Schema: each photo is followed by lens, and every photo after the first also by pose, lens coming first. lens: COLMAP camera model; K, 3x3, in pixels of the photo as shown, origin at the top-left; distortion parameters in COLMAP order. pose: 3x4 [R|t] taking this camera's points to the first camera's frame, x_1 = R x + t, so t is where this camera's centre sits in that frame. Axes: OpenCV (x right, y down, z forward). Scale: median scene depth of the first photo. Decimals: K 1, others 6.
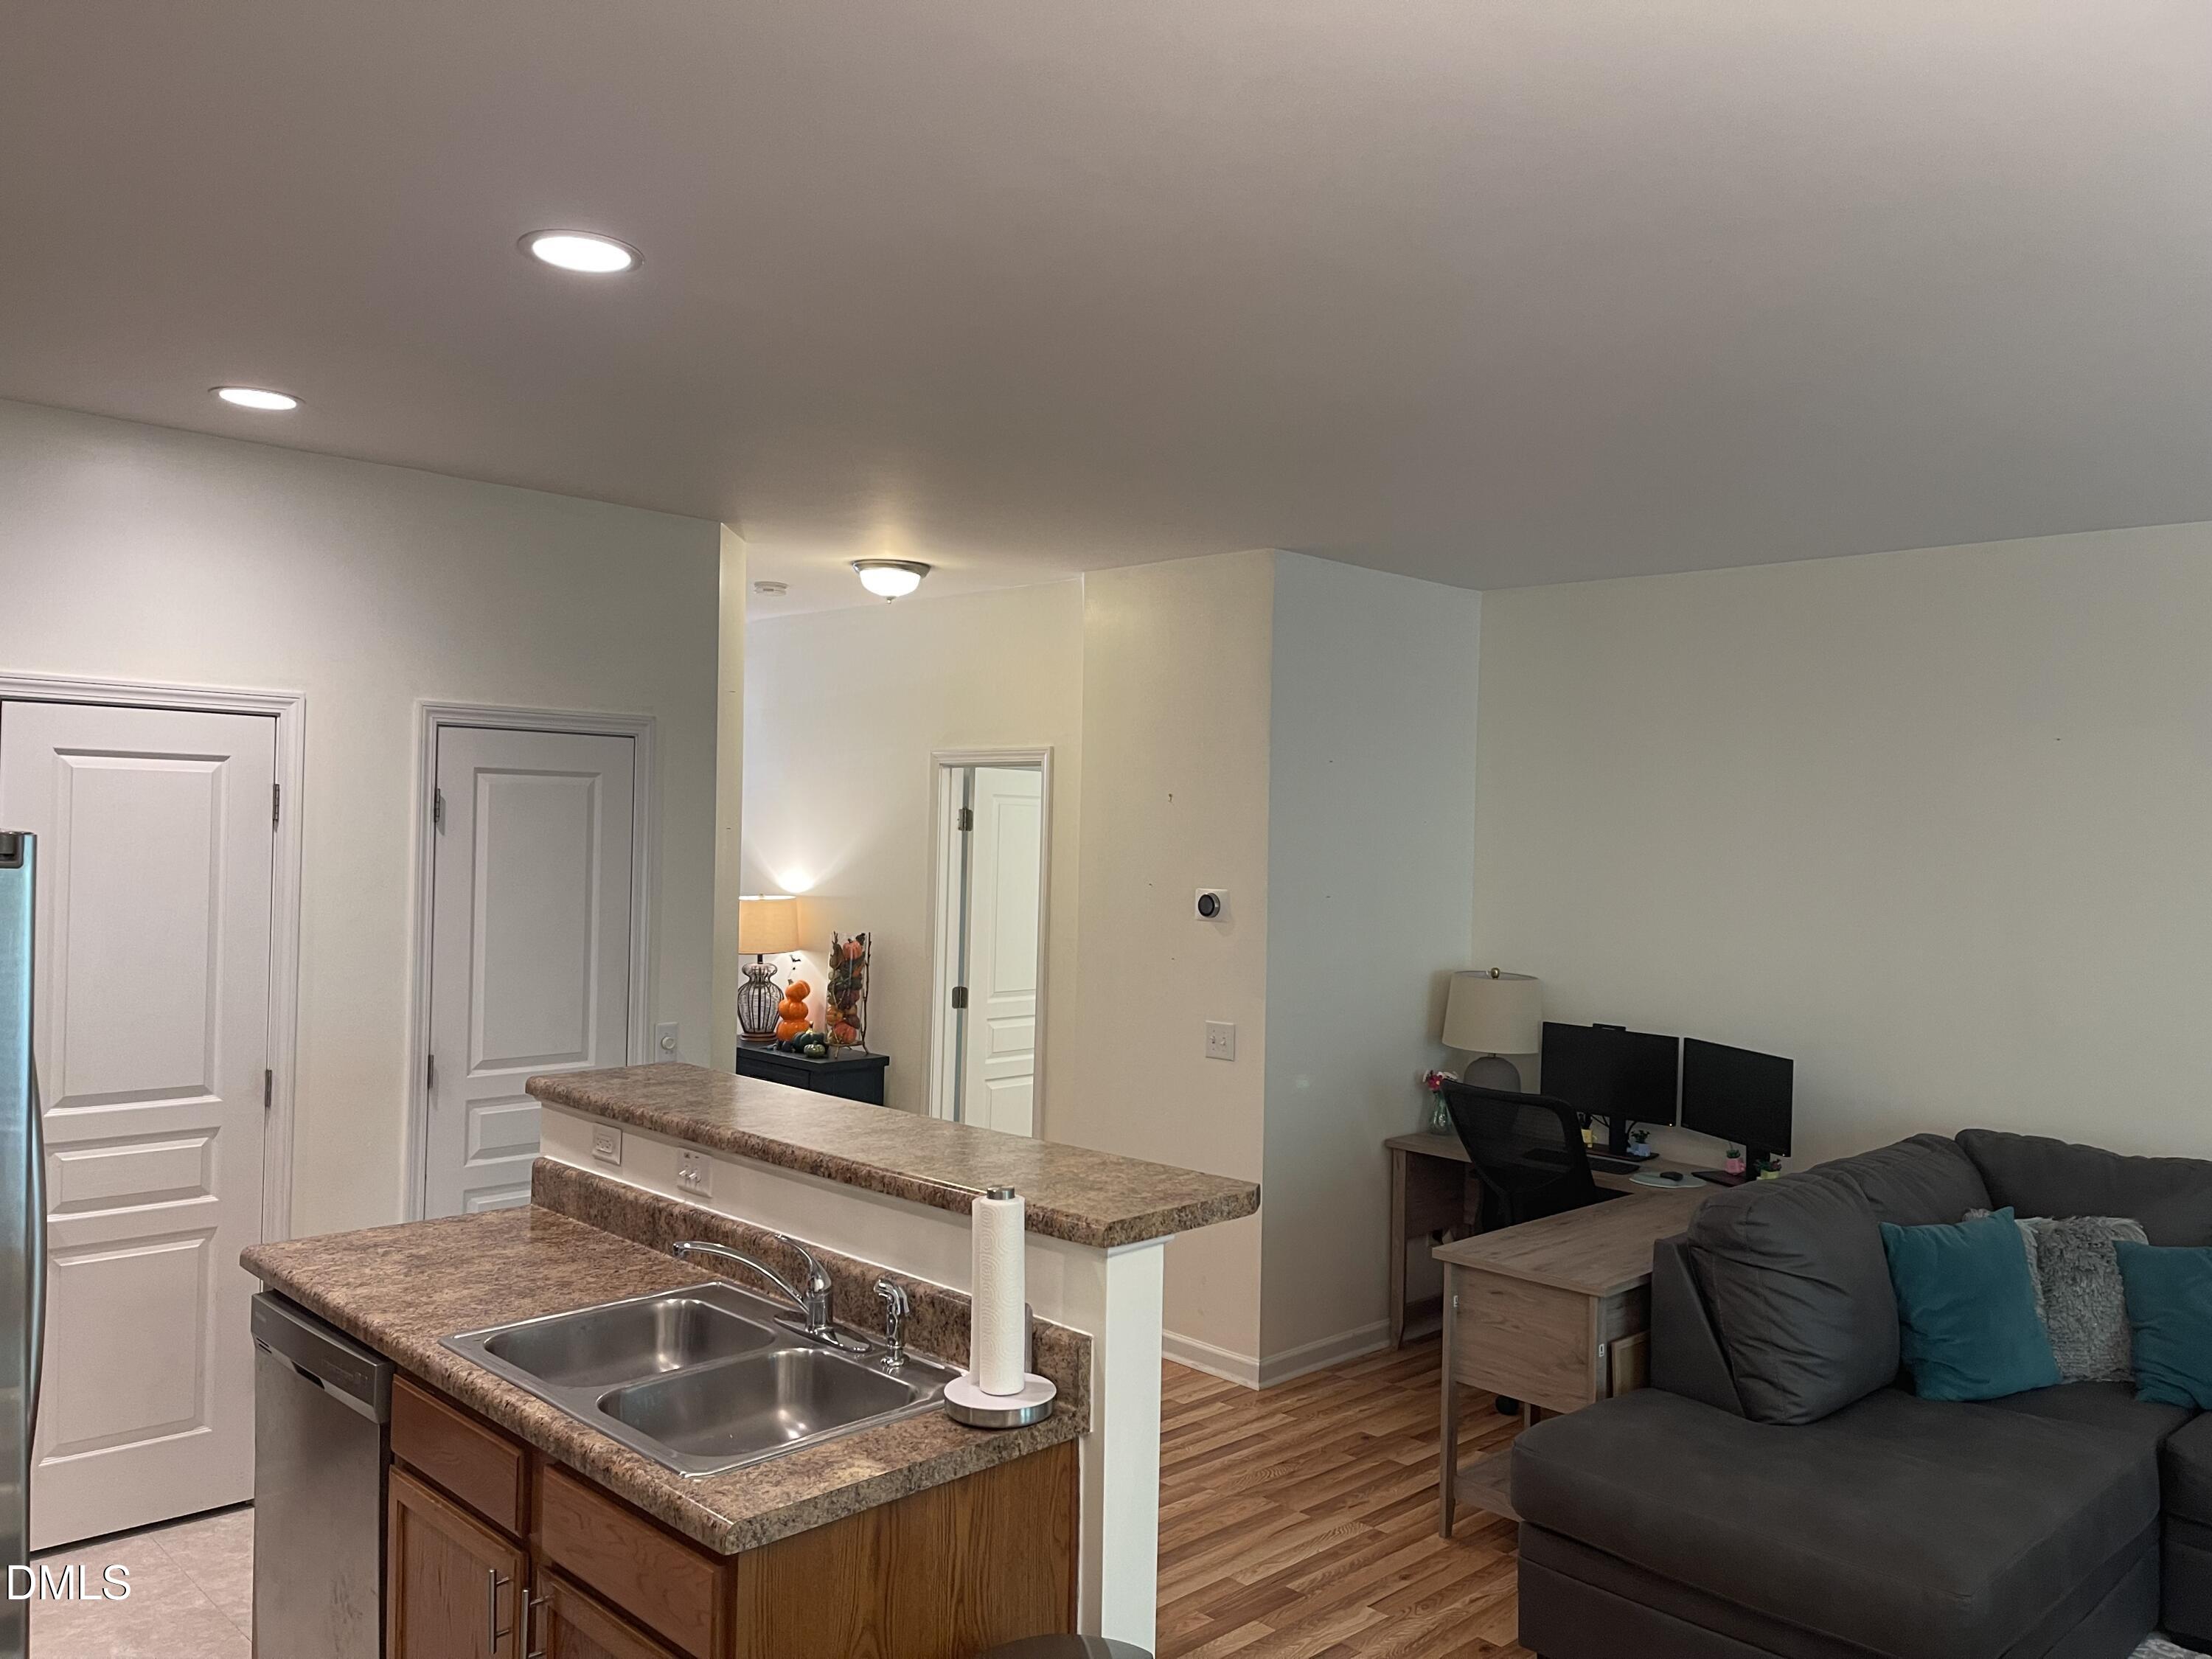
lens RADIAL K [[1666.9, 0, 1118.9], [0, 1666.9, 831.9], [0, 0, 1]] dist [0.080221, -0.102676]
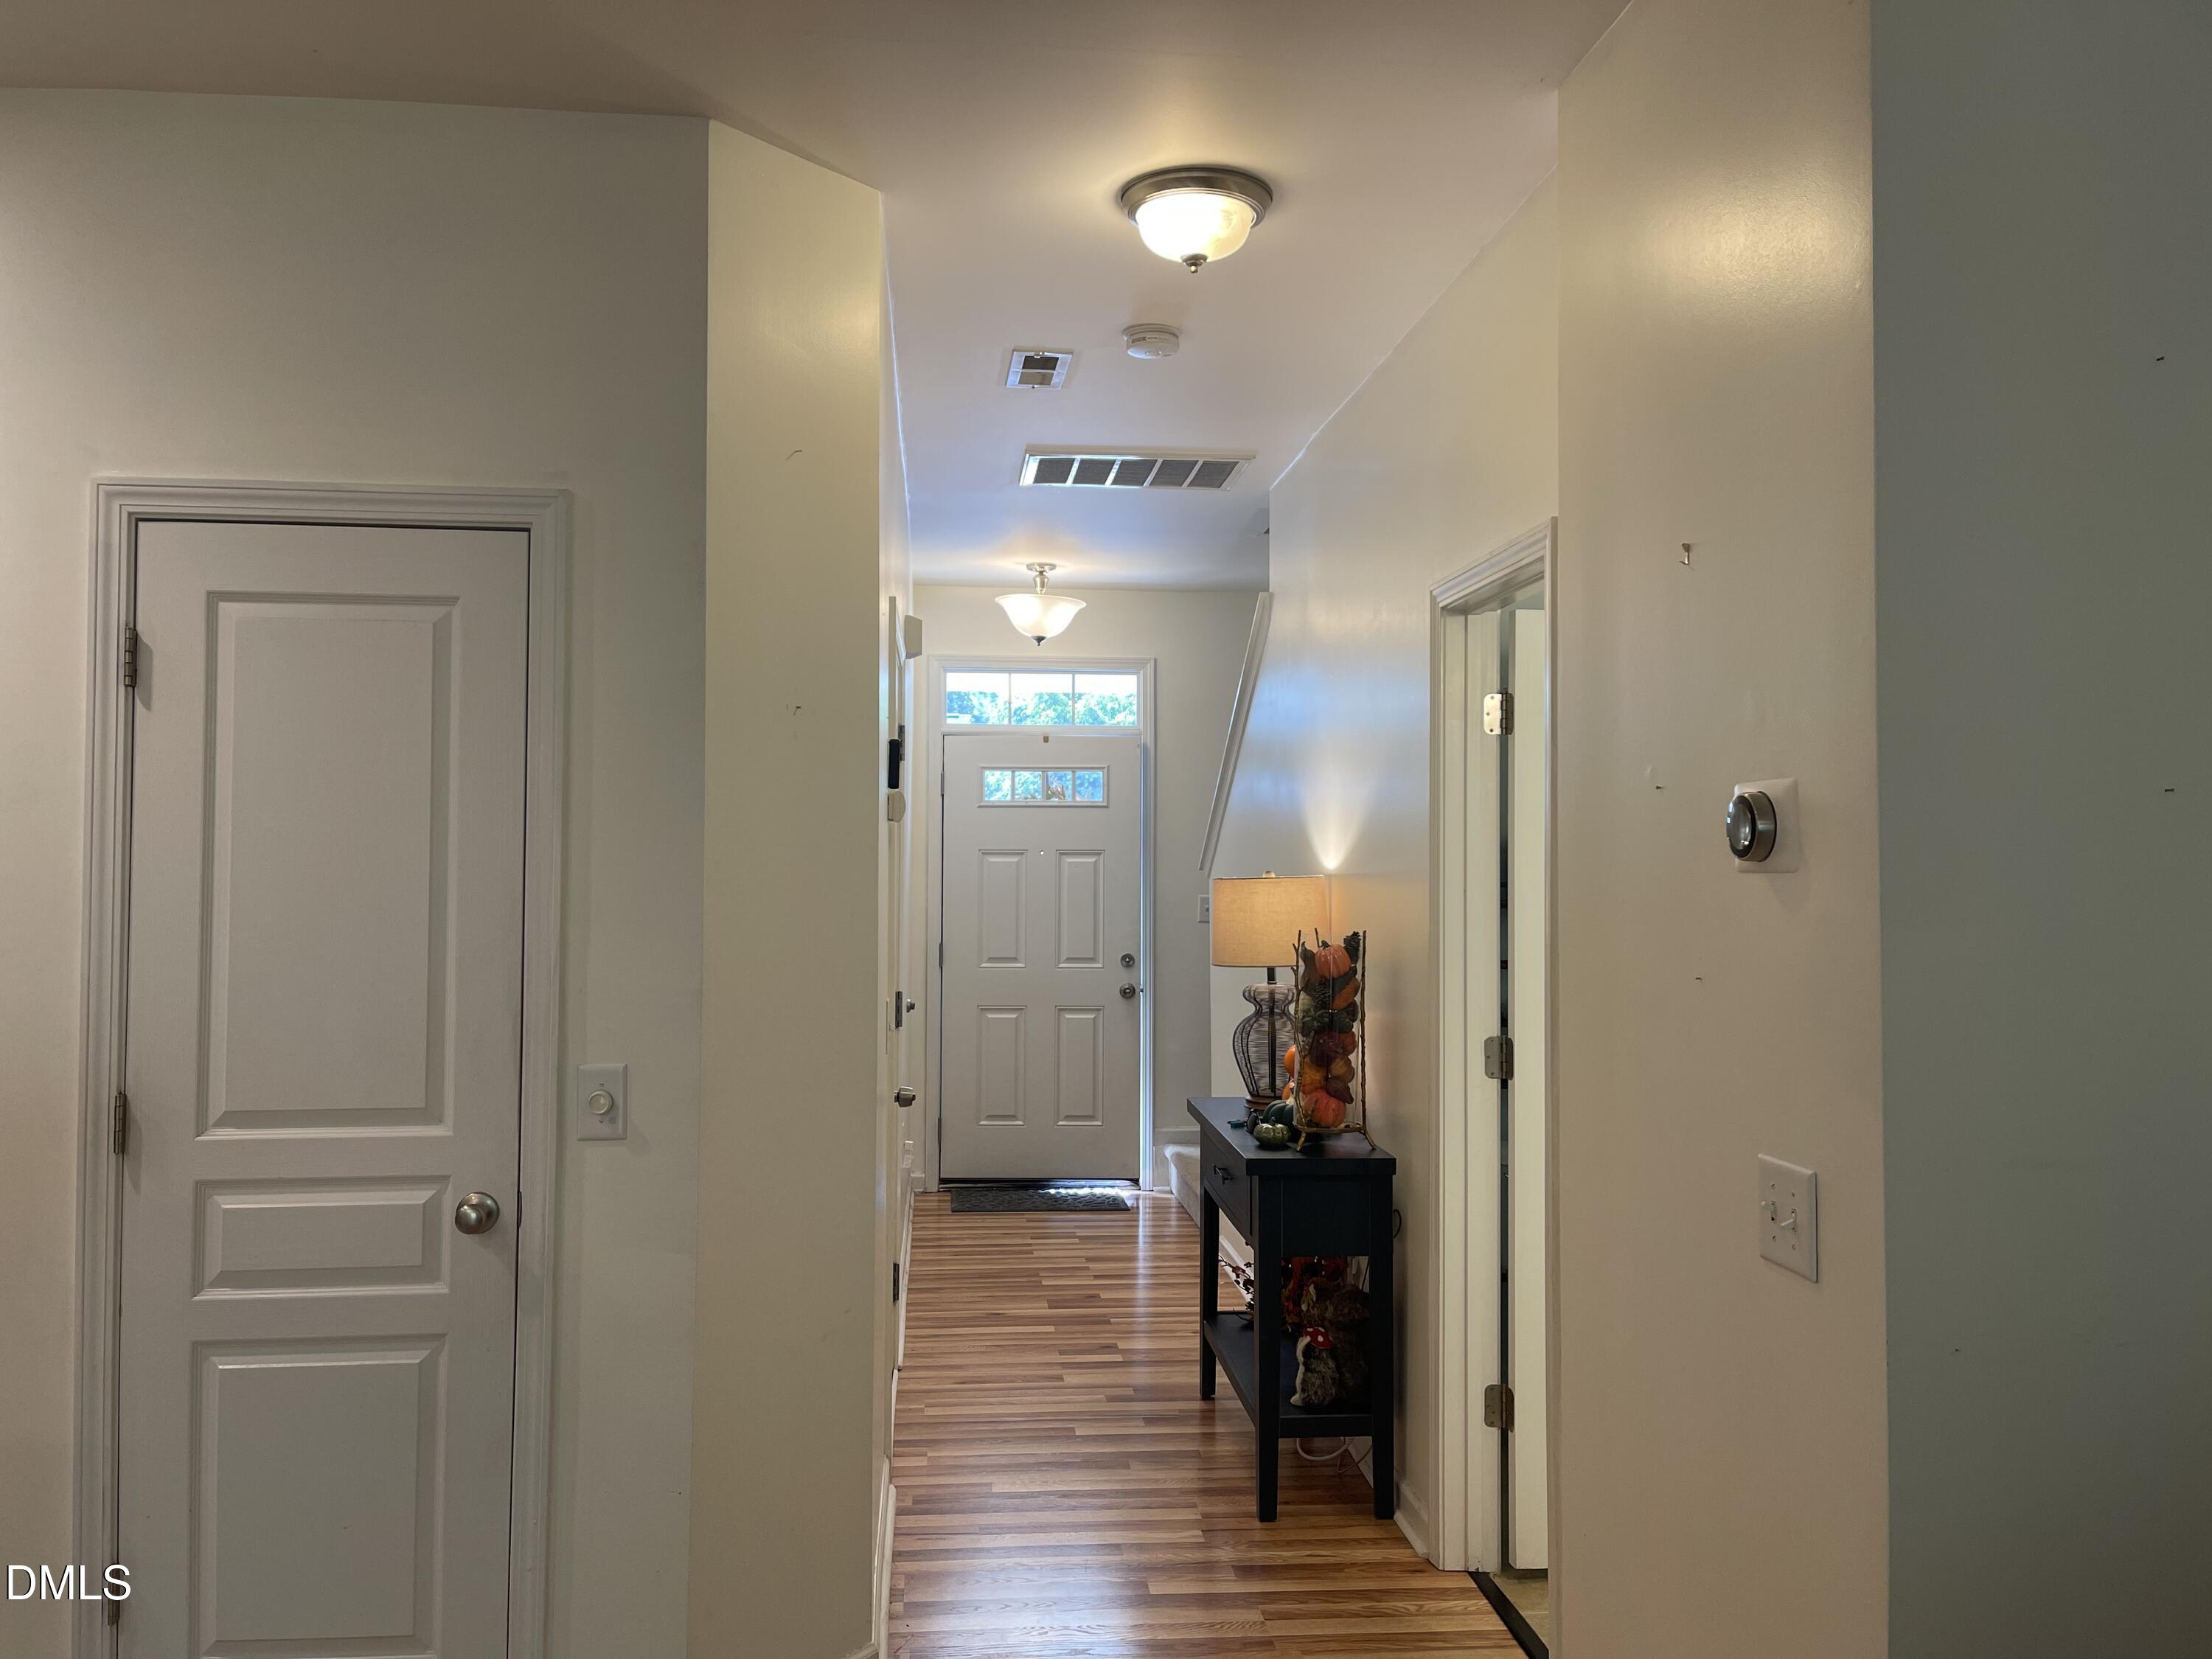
lens RADIAL K [[1666.9, 0, 1118.9], [0, 1666.9, 831.9], [0, 0, 1]] dist [0.080221, -0.102676]
pose [[0.767664, -0.031431, -0.640081, 0.220877], [0.012692, 0.999346, -0.033851, 0.067520], [0.640727, 0.017862, 0.767561, 0.777245]]
